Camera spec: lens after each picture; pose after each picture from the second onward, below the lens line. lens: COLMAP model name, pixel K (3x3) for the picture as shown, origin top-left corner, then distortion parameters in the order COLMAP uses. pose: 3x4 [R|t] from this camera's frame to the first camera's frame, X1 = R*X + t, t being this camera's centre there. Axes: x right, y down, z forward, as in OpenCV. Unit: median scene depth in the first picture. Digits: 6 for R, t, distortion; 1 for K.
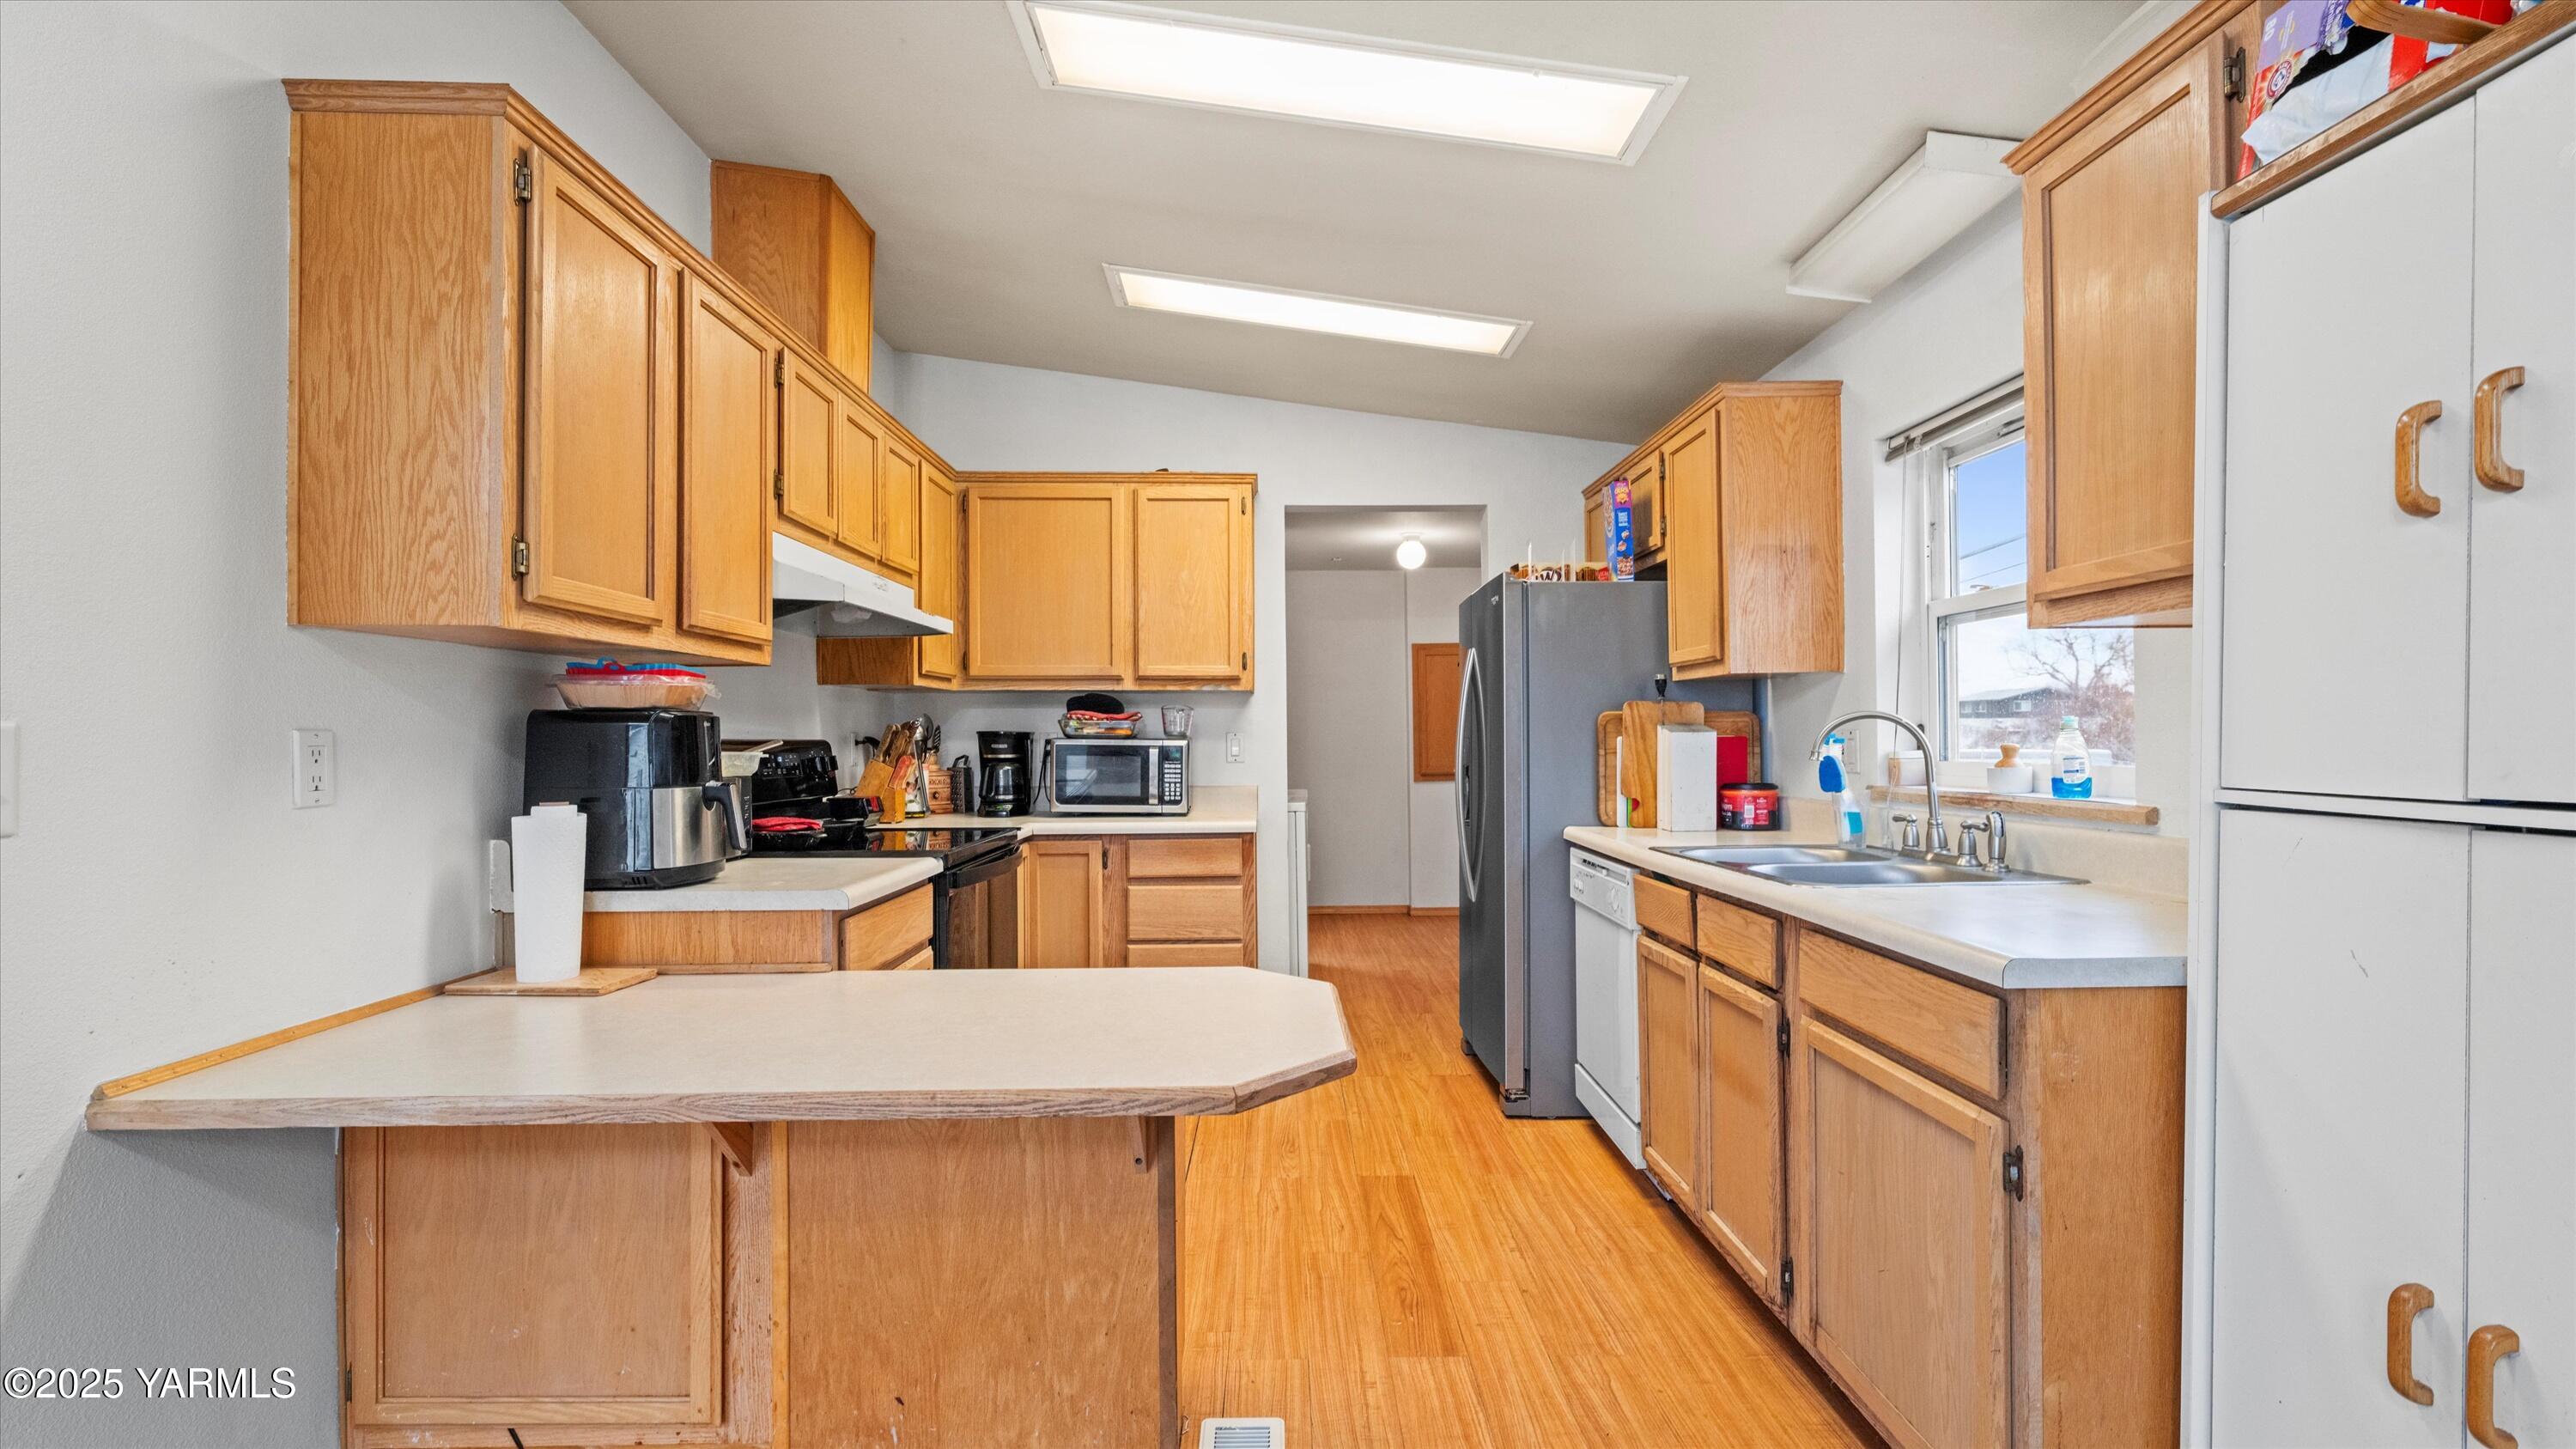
lens RADIAL K [[1159.6, 0, 1301.0], [0, 1159.6, 731.1], [0, 0, 1]] dist [0.002008, -0.004703]
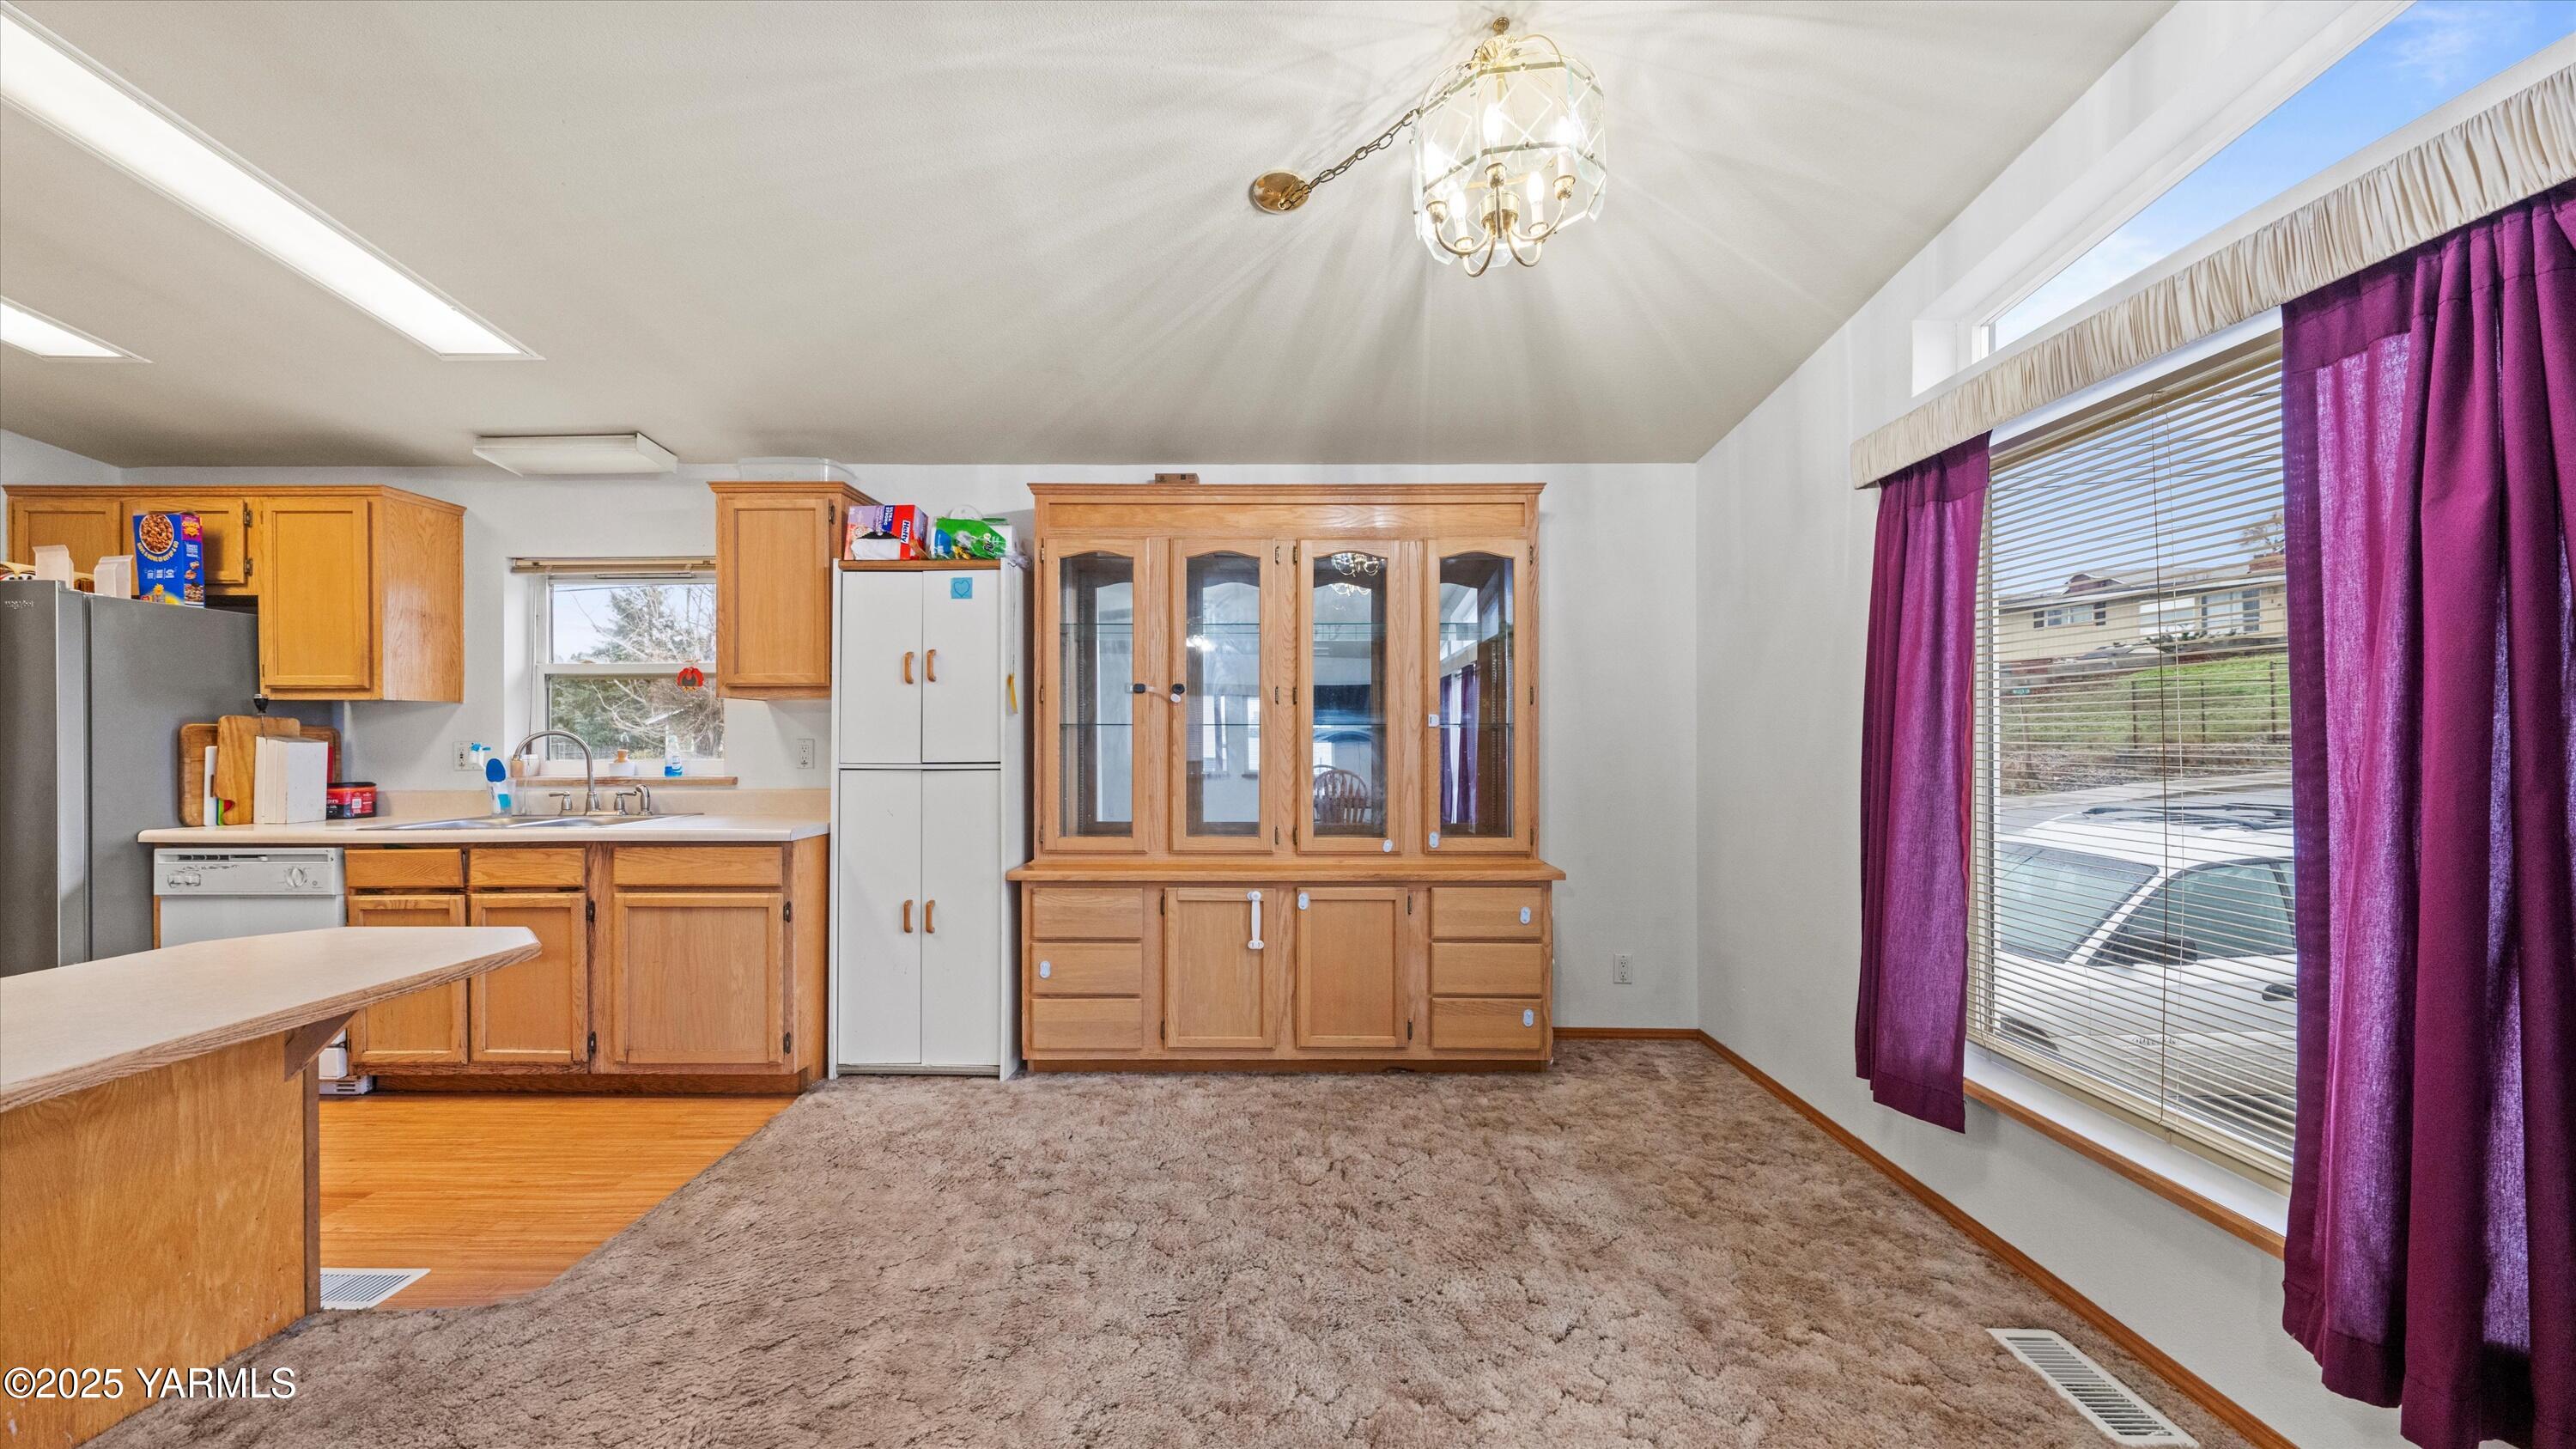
lens RADIAL K [[1159.6, 0, 1301.0], [0, 1159.6, 731.1], [0, 0, 1]] dist [0.002008, -0.004703]
pose [[0.031710, 0.016378, 0.999363, -1.348680], [-0.003751, 0.999861, -0.016268, 0.007090], [-0.999490, -0.003233, 0.031767, -0.164585]]
